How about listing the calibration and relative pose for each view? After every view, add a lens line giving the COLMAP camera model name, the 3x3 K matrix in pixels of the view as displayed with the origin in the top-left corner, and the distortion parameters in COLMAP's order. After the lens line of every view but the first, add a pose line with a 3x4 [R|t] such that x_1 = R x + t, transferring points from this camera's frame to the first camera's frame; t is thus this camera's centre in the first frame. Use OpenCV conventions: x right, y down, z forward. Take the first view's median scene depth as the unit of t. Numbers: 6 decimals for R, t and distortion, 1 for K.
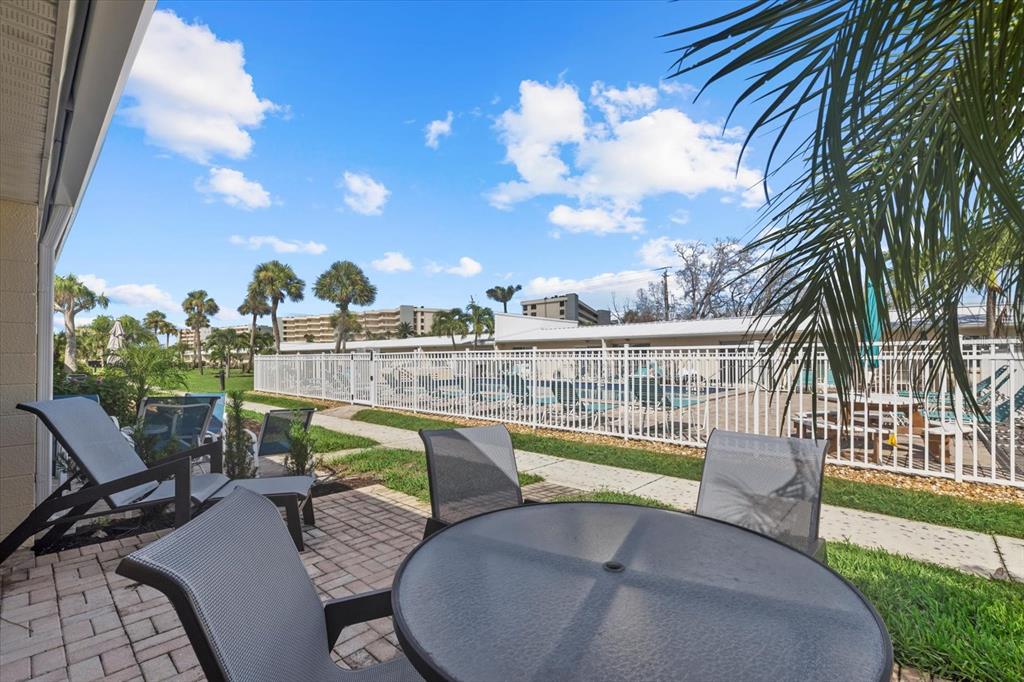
lens RADIAL K [[440.3, 0, 503.2], [0, 440.3, 359.2], [0, 0, 1]] dist [0.001094, 0.000207]
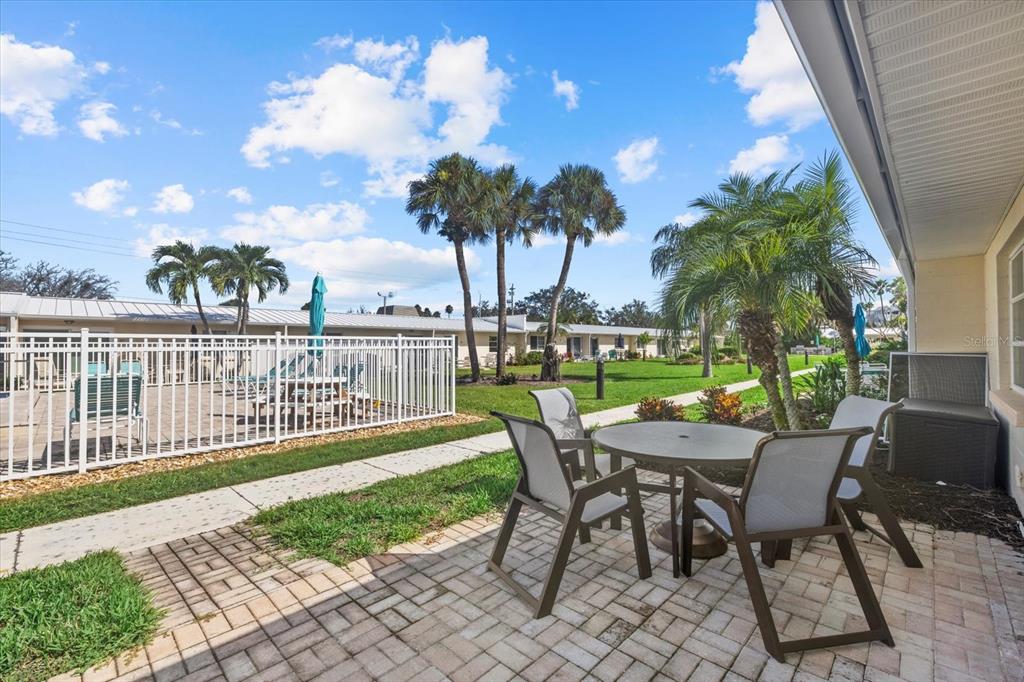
lens RADIAL K [[440.3, 0, 518.4], [0, 440.3, 347.7], [0, 0, 1]] dist [0.001094, 0.000207]
pose [[0.012714, 0.000991, 0.999919, -0.514841], [0.007663, 0.999970, -0.001089, 0.001153], [-0.999890, 0.007677, 0.012706, 0.457853]]
